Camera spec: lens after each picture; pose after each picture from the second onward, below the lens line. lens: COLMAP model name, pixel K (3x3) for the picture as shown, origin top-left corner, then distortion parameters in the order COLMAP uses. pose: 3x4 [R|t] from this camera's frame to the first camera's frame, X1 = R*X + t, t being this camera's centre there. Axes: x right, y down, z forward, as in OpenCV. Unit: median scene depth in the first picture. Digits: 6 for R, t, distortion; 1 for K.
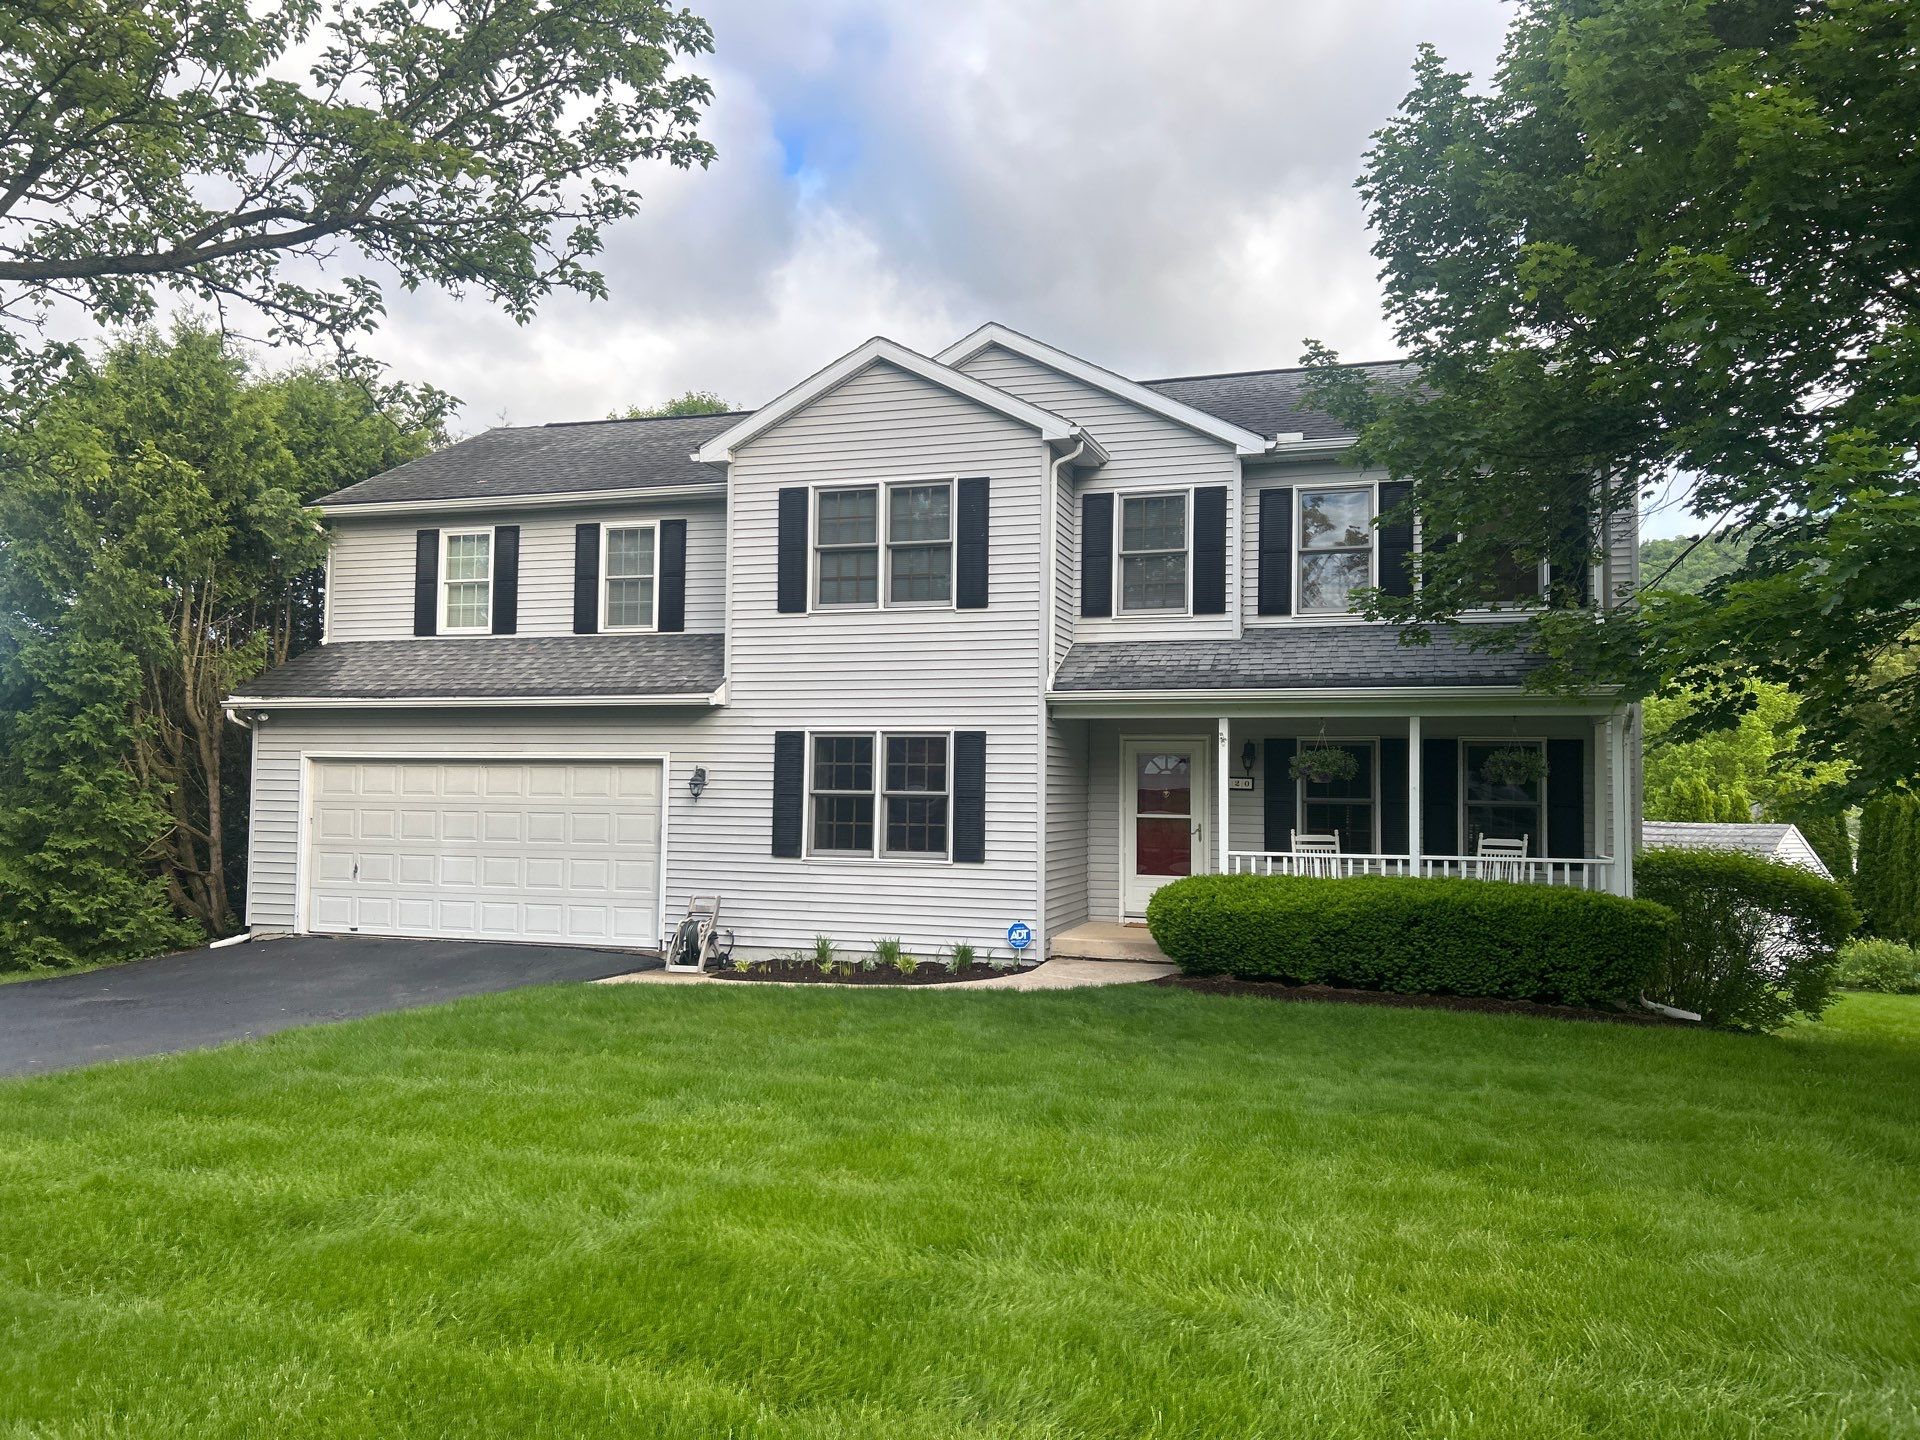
lens RADIAL K [[1385.1, 0, 960.0], [0, 1385.1, 720.0], [0, 0, 1]] dist [0.151731, -0.300169]
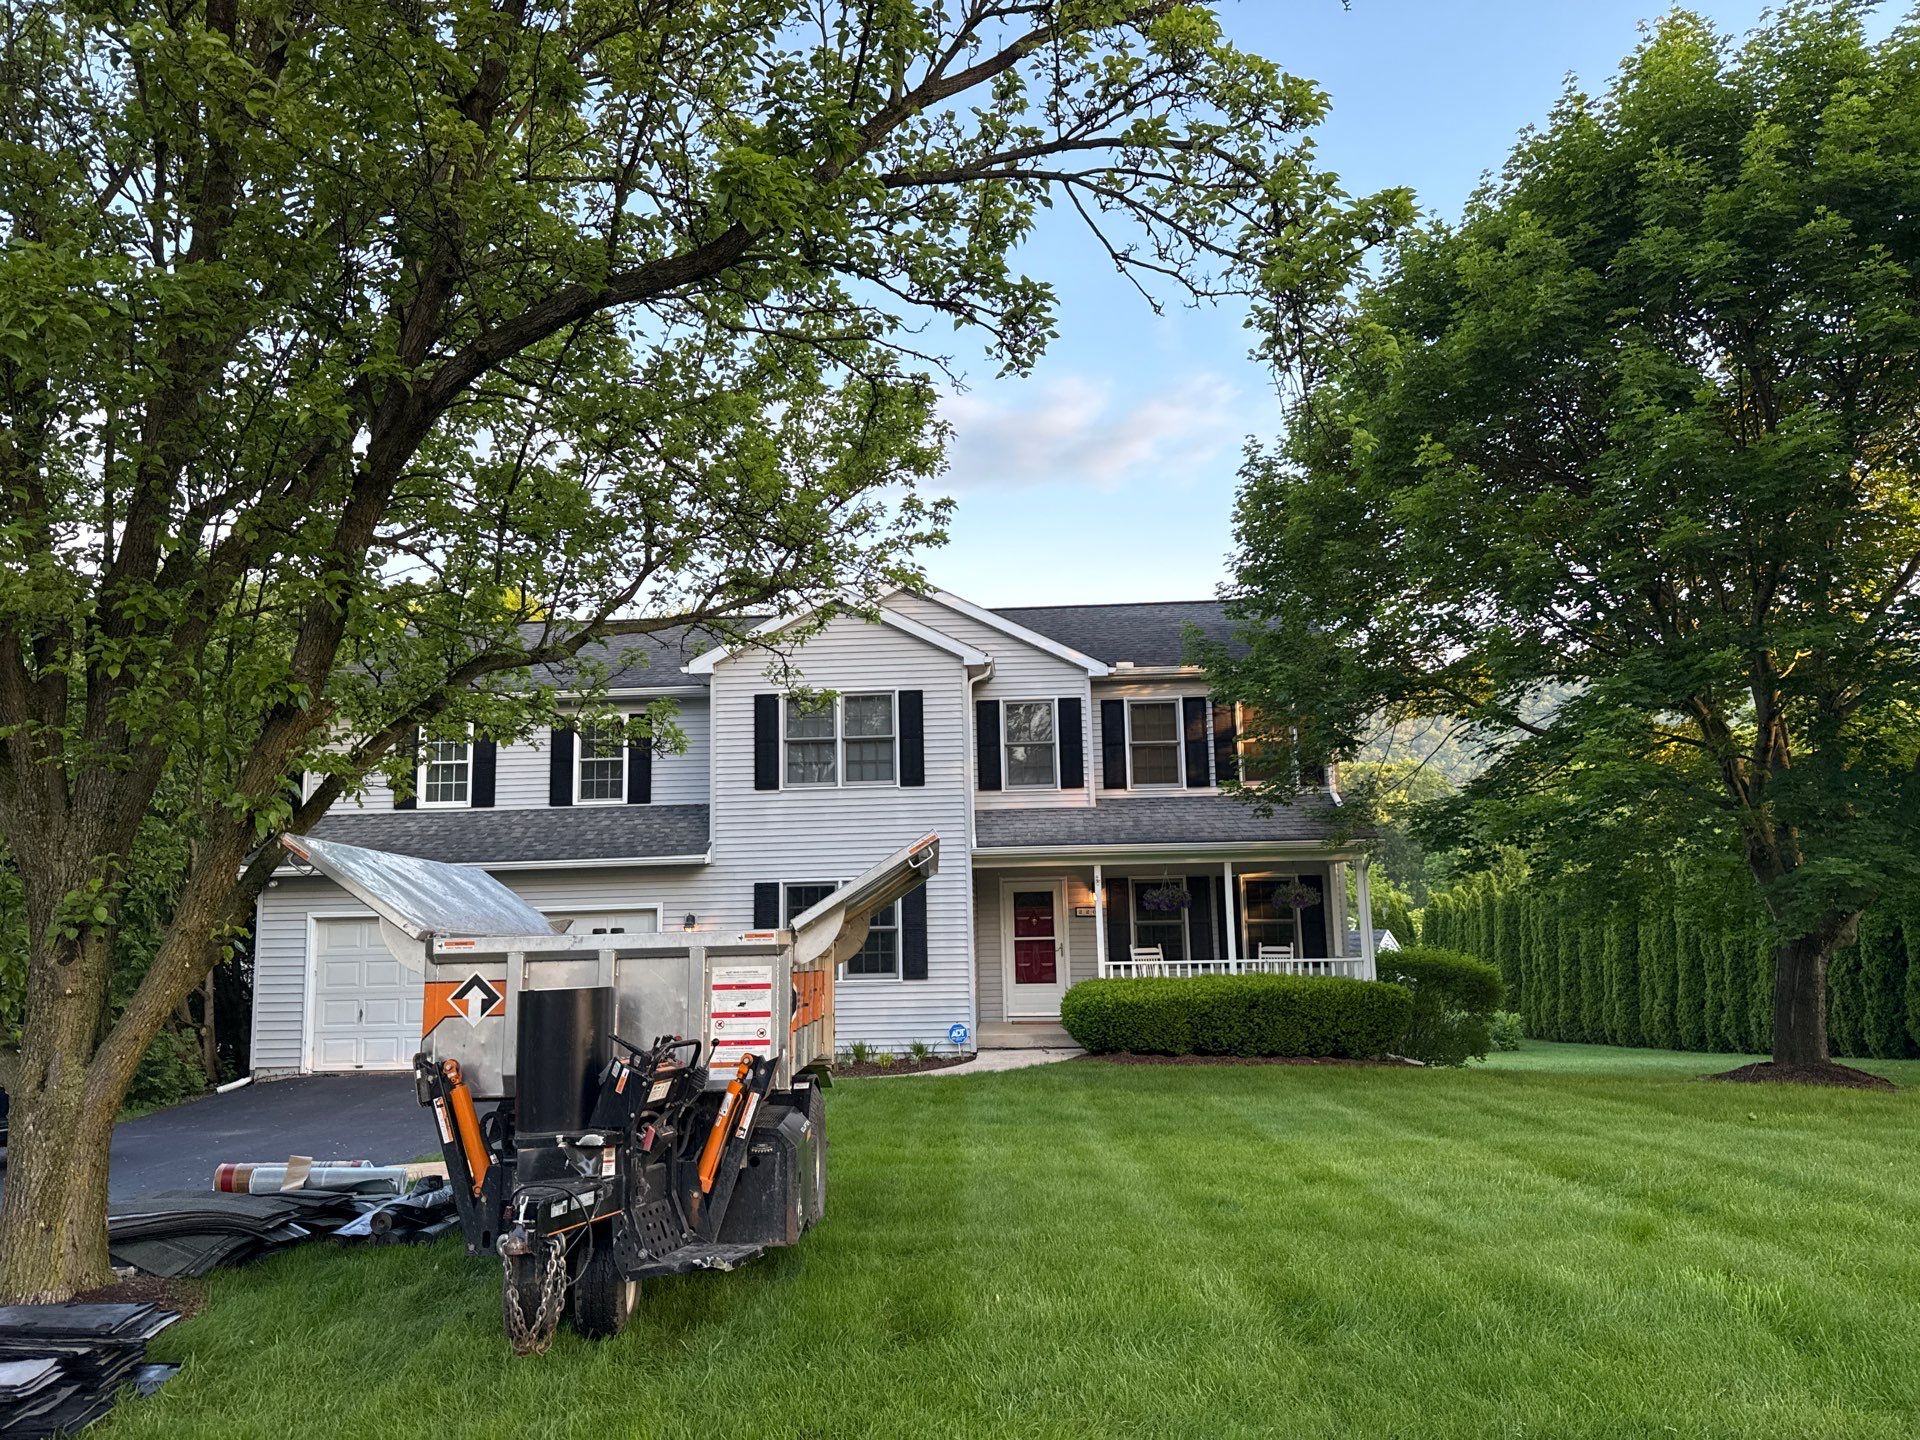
lens RADIAL K [[1291.7, 0, 943.1], [0, 1291.7, 728.8], [0, 0, 1]] dist [0.187593, -0.370944]
pose [[0.965651, 0.002654, 0.259829, -0.278676], [0.020987, 0.995884, -0.088170, -0.024503], [-0.258994, 0.090595, 0.961621, -0.209316]]
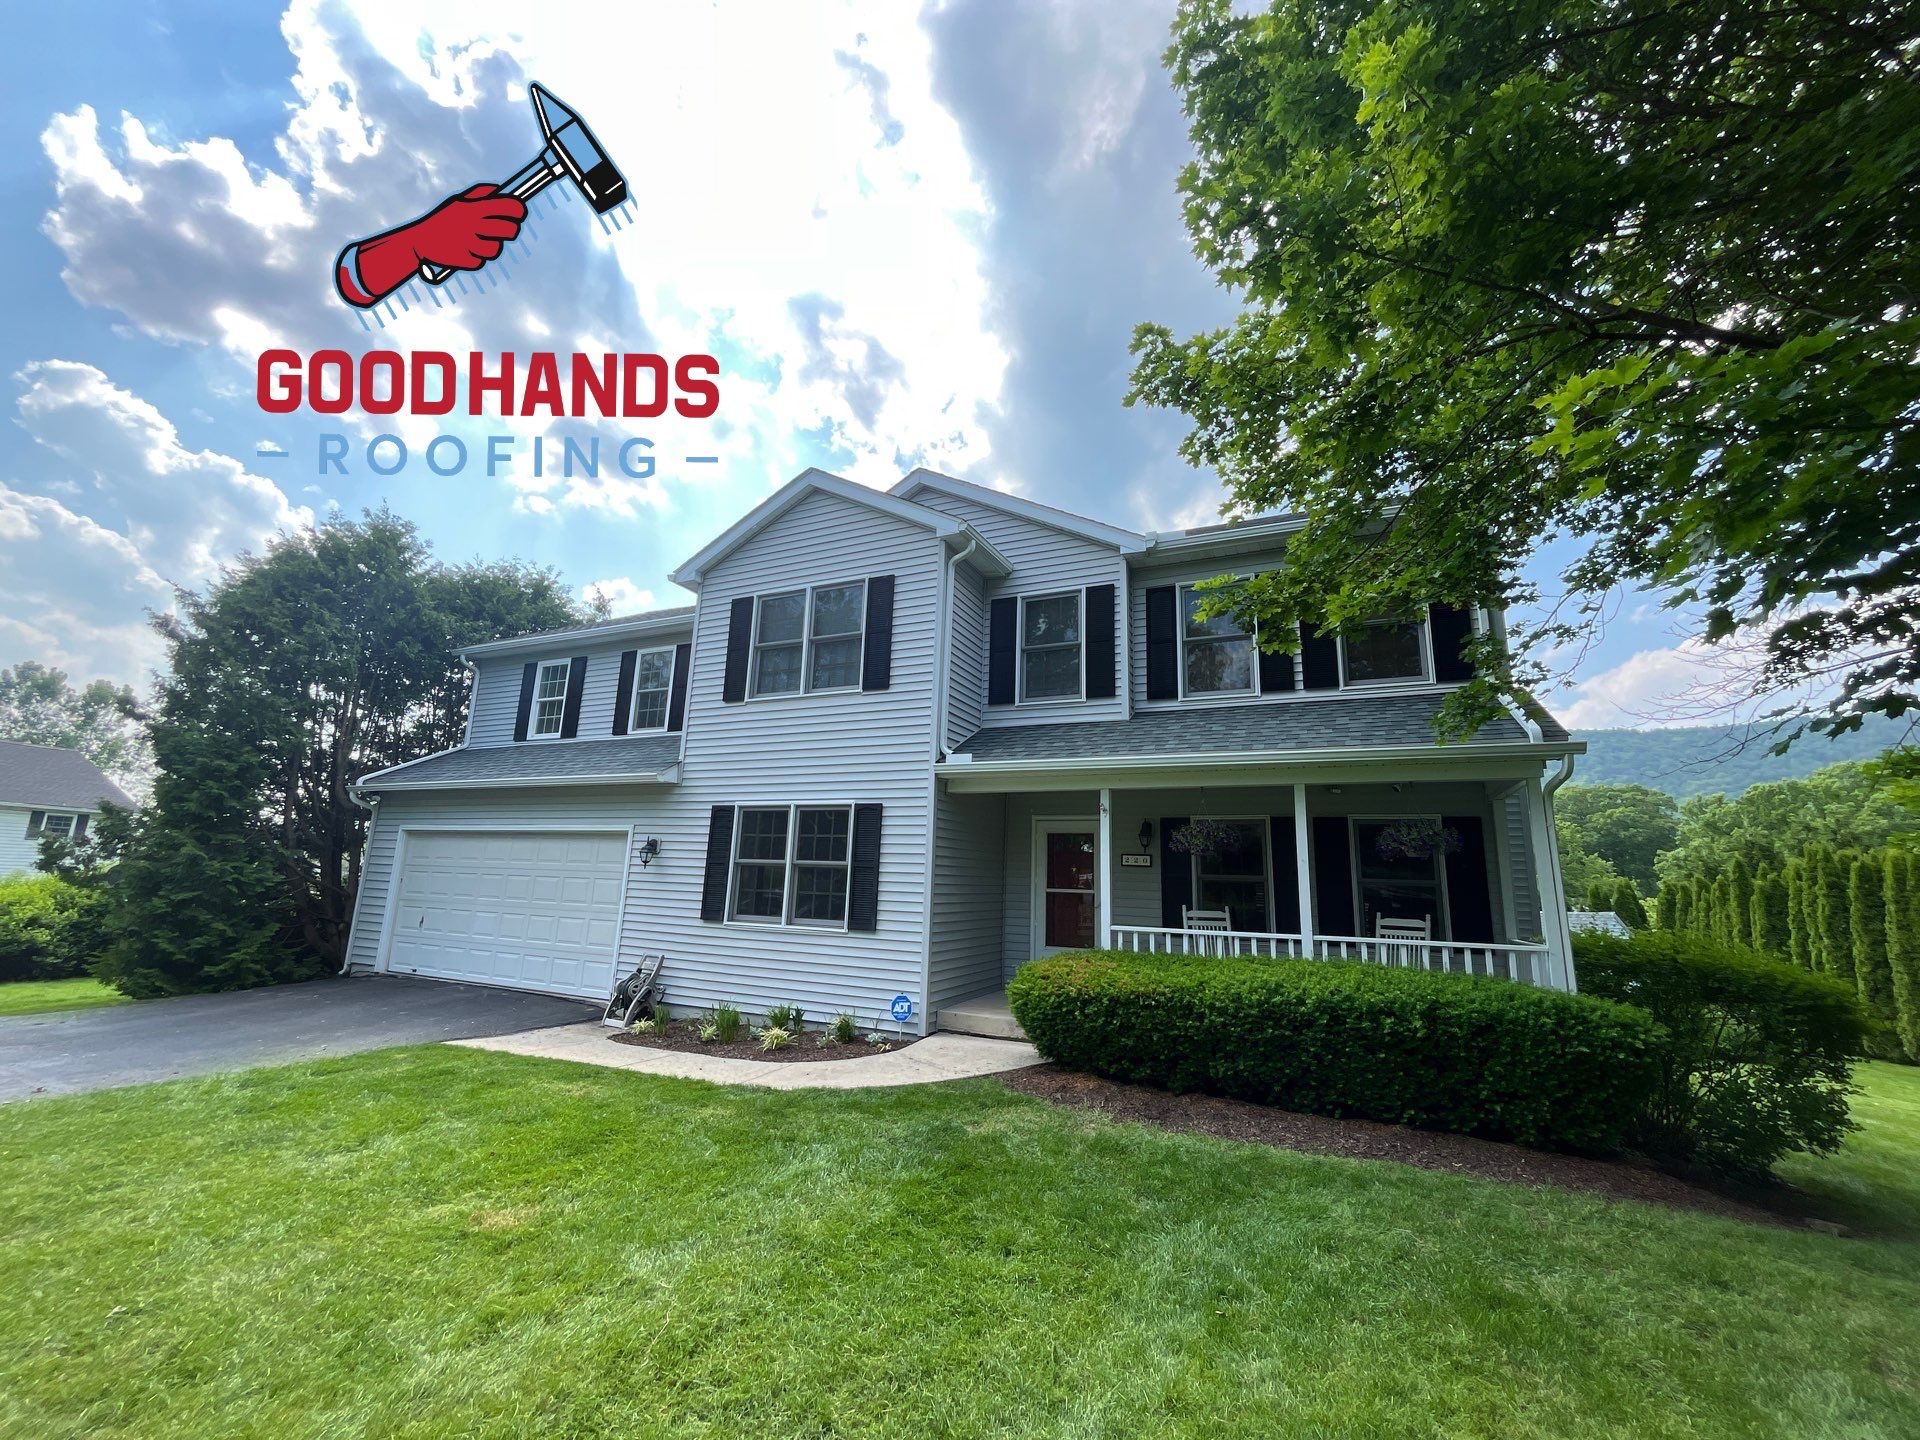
lens RADIAL K [[753.4, 0, 967.4], [0, 753.4, 727.7], [0, 0, 1]] dist [0.001186, -0.000051]
pose [[0.992976, -0.005597, -0.118187, 0.145254], [-0.012422, 0.988429, -0.151175, 0.035274], [0.117665, 0.151581, 0.981416, 0.420121]]
